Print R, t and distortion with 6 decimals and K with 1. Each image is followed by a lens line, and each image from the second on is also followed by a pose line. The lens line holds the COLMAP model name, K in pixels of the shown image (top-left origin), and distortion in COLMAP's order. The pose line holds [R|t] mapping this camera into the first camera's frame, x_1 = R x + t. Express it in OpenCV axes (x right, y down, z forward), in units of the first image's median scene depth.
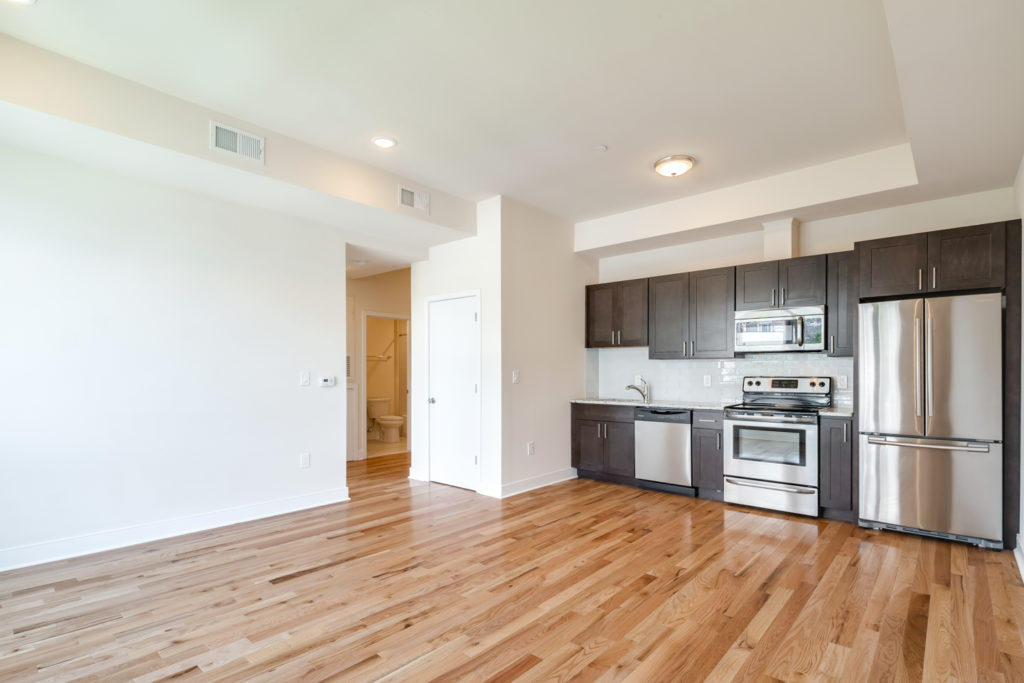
lens RADIAL K [[498.0, 0, 505.2], [0, 498.0, 379.4], [0, 0, 1]] dist [0.003966, 0.000211]
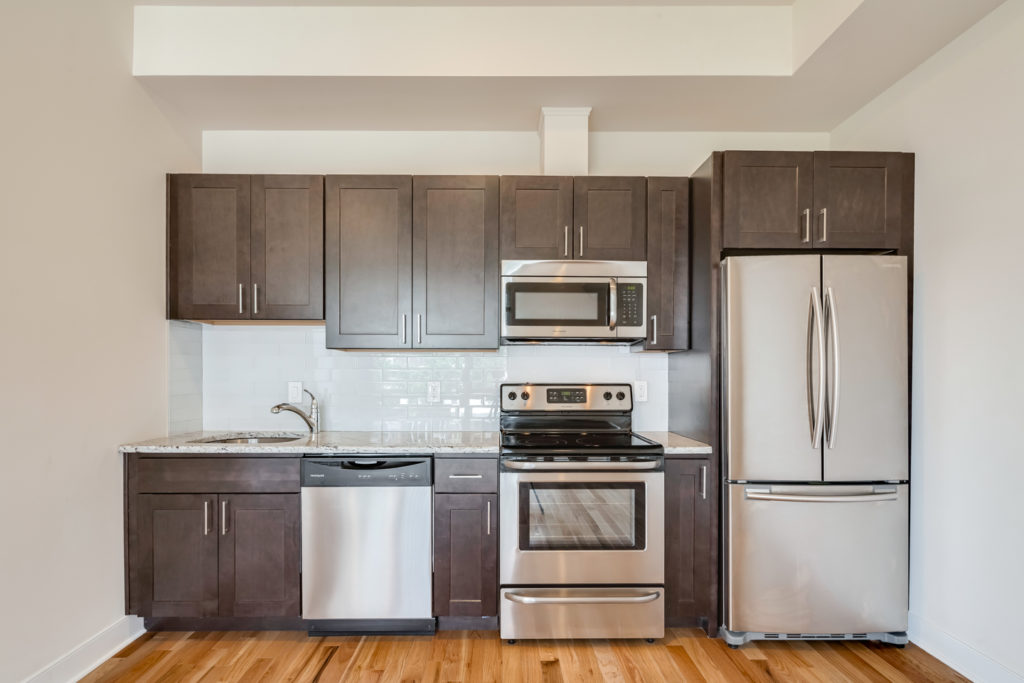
lens RADIAL K [[498.0, 0, 505.2], [0, 498.0, 379.4], [0, 0, 1]] dist [0.003966, 0.000211]
pose [[0.738195, -0.003286, 0.674579, 0.103154], [0.009187, 0.999944, -0.005182, -0.007891], [-0.674525, 0.010022, 0.738184, 0.584754]]
